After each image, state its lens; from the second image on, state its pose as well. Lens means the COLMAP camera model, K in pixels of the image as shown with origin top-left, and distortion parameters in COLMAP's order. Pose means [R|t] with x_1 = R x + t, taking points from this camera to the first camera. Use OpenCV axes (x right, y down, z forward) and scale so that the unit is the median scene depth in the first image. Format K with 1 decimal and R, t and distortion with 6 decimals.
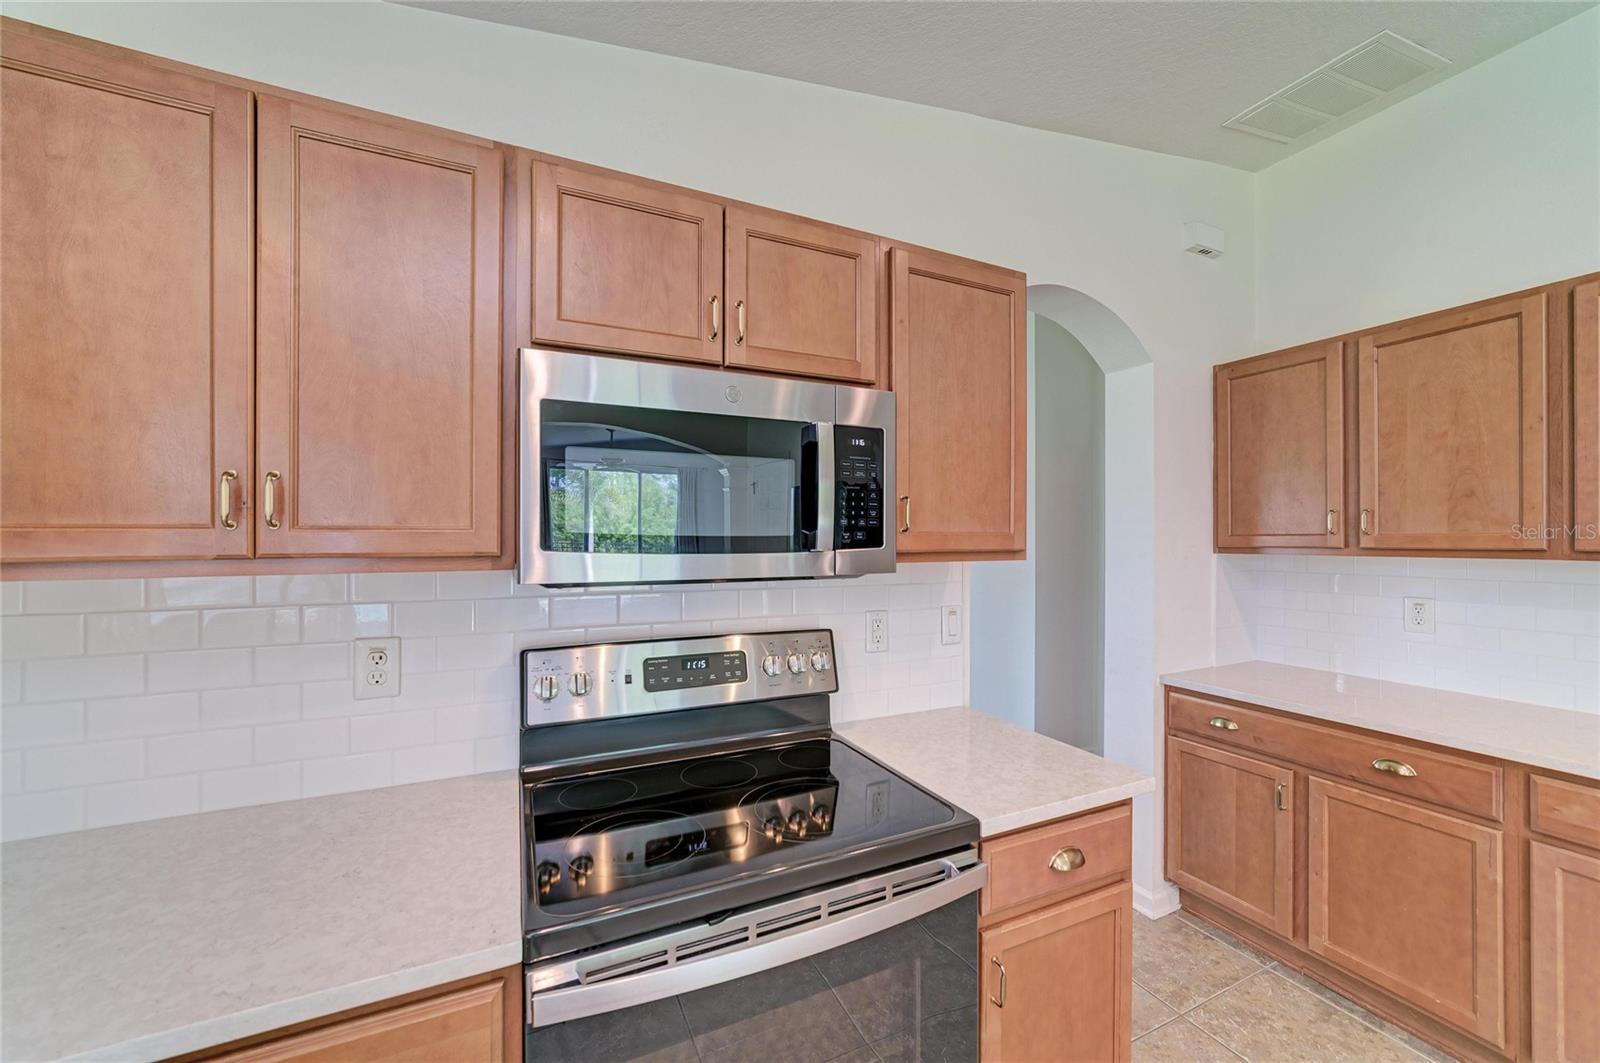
lens RADIAL K [[622.4, 0, 797.4], [0, 622.4, 543.5], [0, 0, 1]] dist [-0.001038, 0.006354]
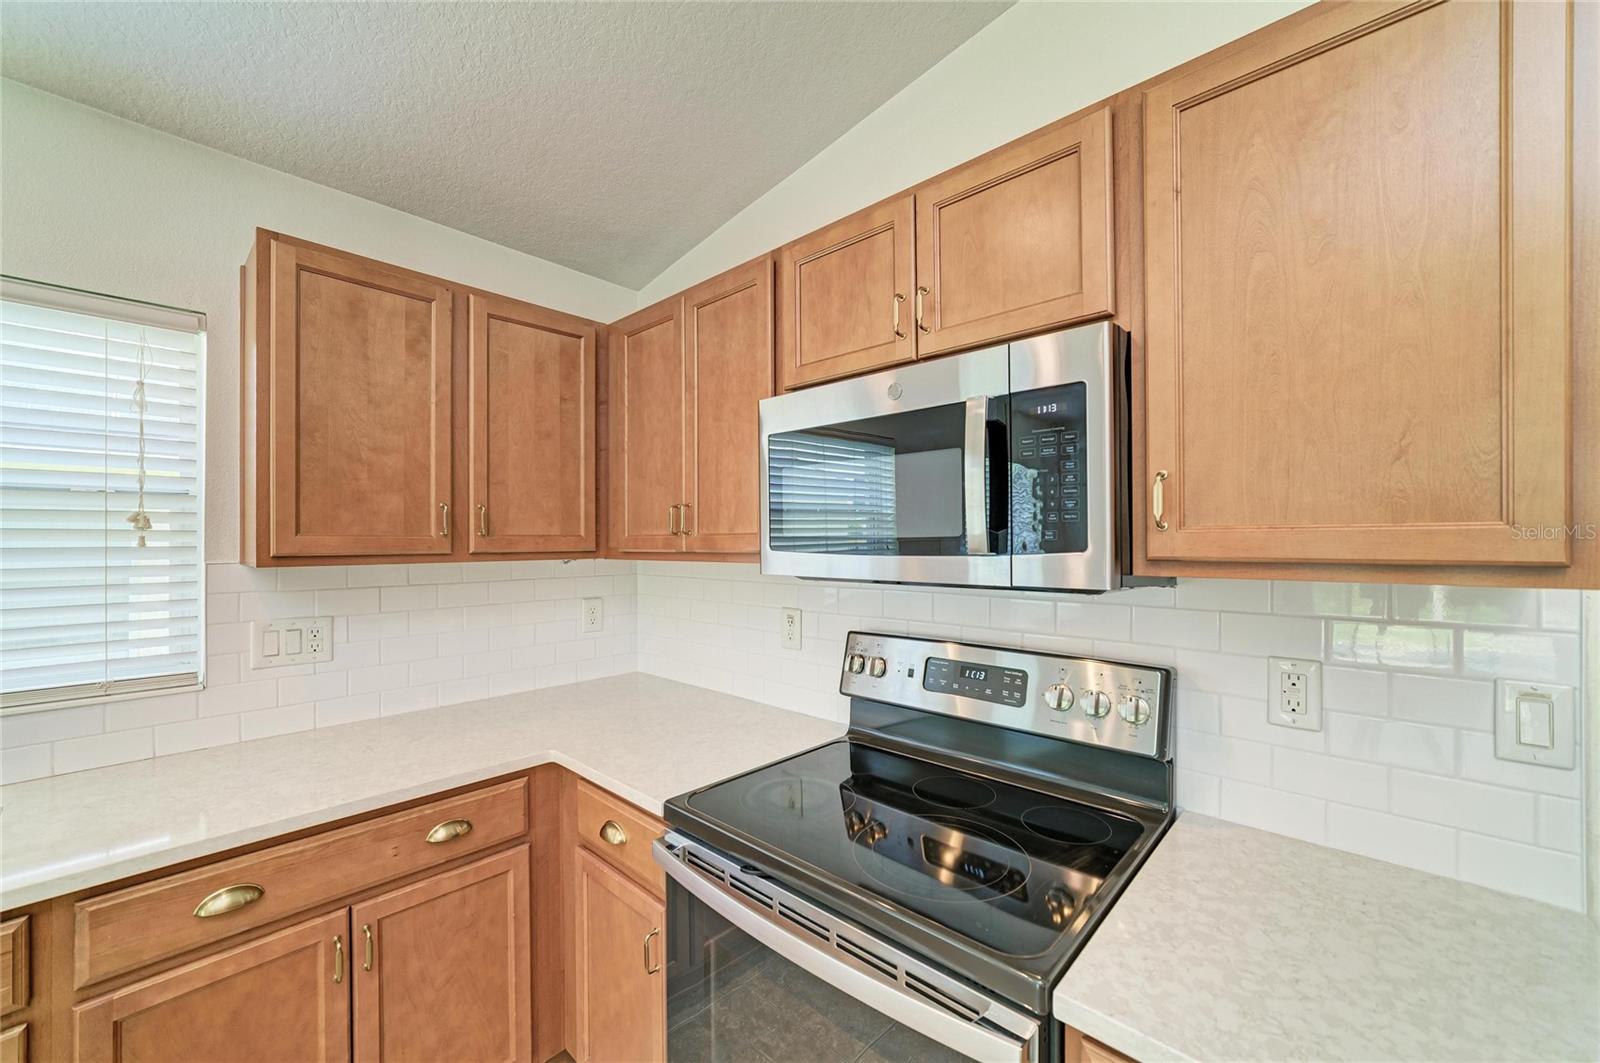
lens RADIAL K [[622.4, 0, 797.4], [0, 622.4, 543.5], [0, 0, 1]] dist [-0.001038, 0.006354]
pose [[0.370149, 0.002221, -0.928970, 0.666744], [0.001692, 0.999994, 0.003065, -0.005874], [0.928971, -0.002707, 0.370143, 0.447205]]
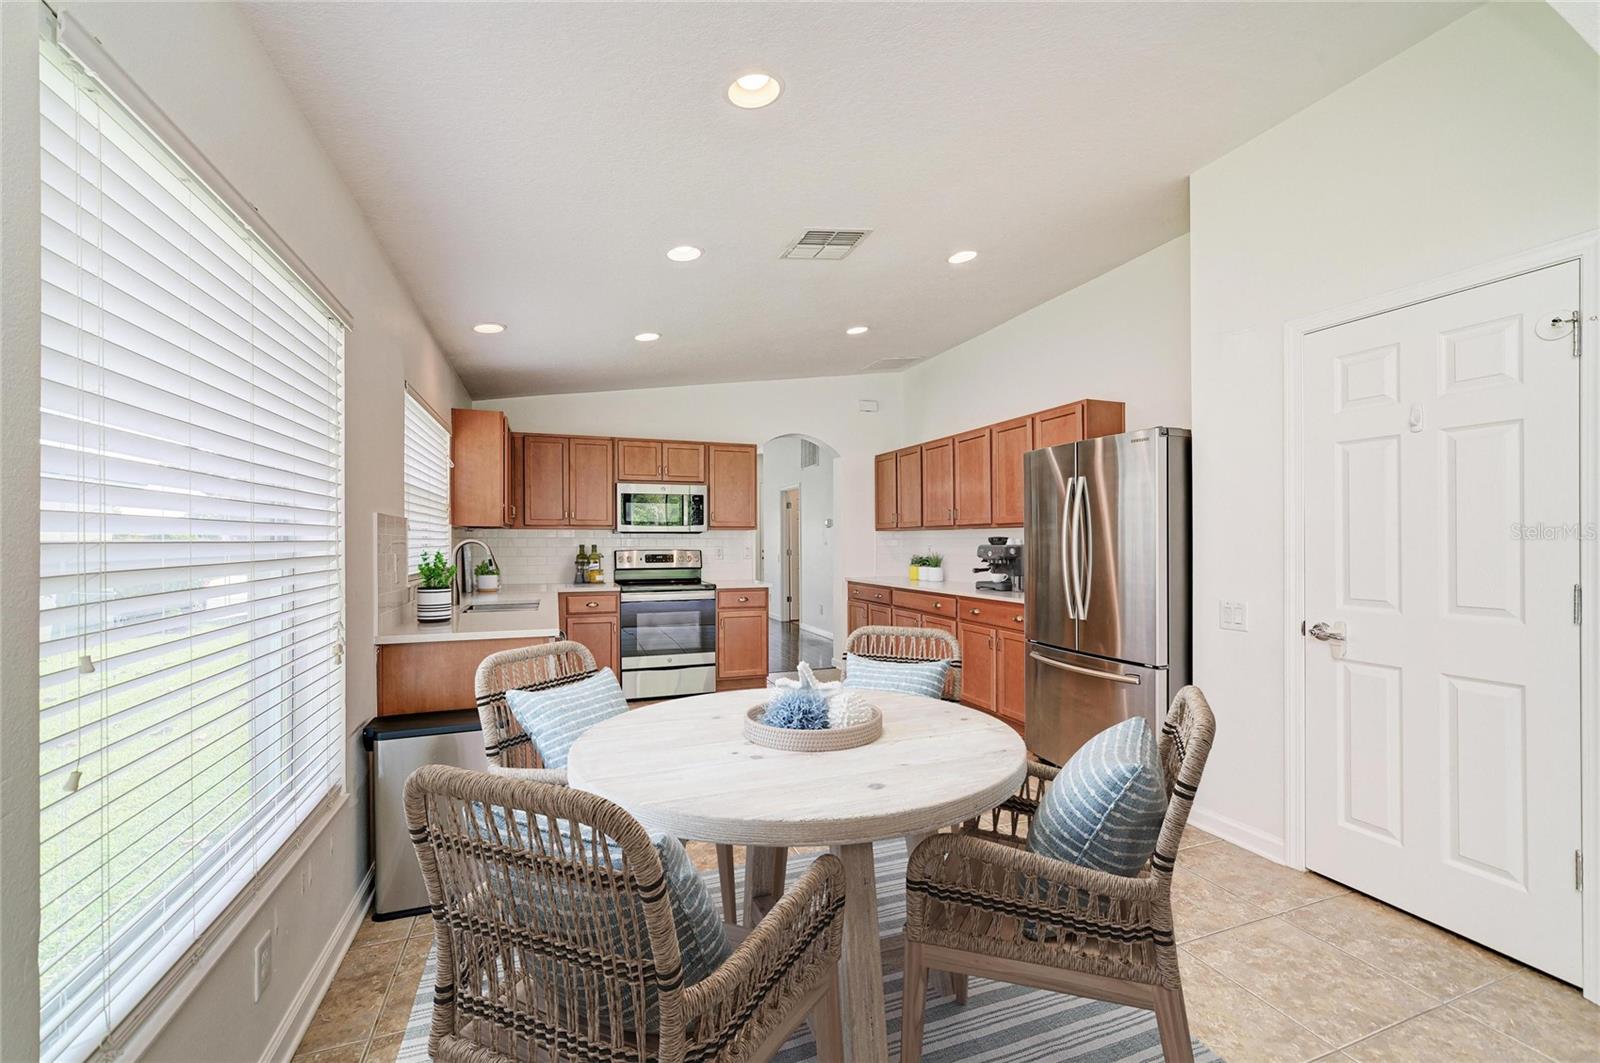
lens RADIAL K [[622.4, 0, 797.4], [0, 622.4, 543.5], [0, 0, 1]] dist [-0.001038, 0.006354]
pose [[0.997422, 0.001433, -0.071740, 1.025055], [-0.001213, 0.999994, 0.003114, 0.111324], [0.071745, -0.003019, 0.997418, -2.933594]]
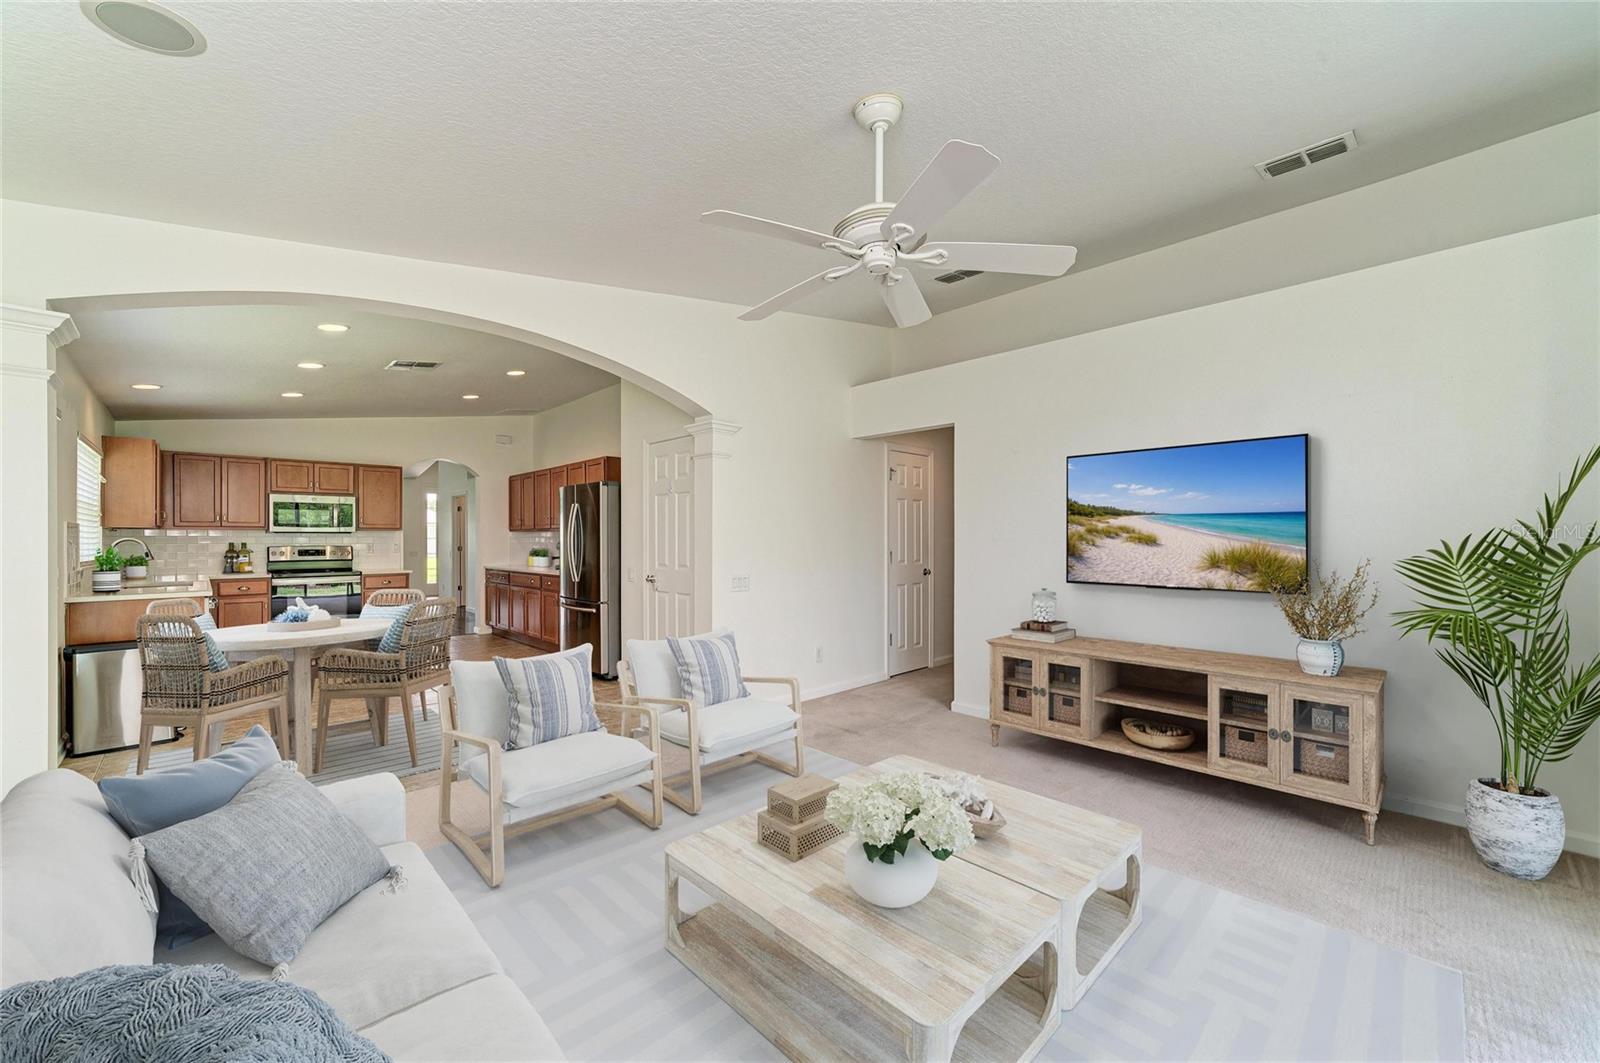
lens RADIAL K [[600.6, 0, 781.9], [0, 600.6, 536.8], [0, 0, 1]] dist [0.001156, 0.000234]
pose [[0.948255, 0.000609, 0.317508, 1.965564], [0.000692, 0.999992, -0.003985, 0.112386], [-0.317508, 0.003999, 0.948247, -4.956922]]
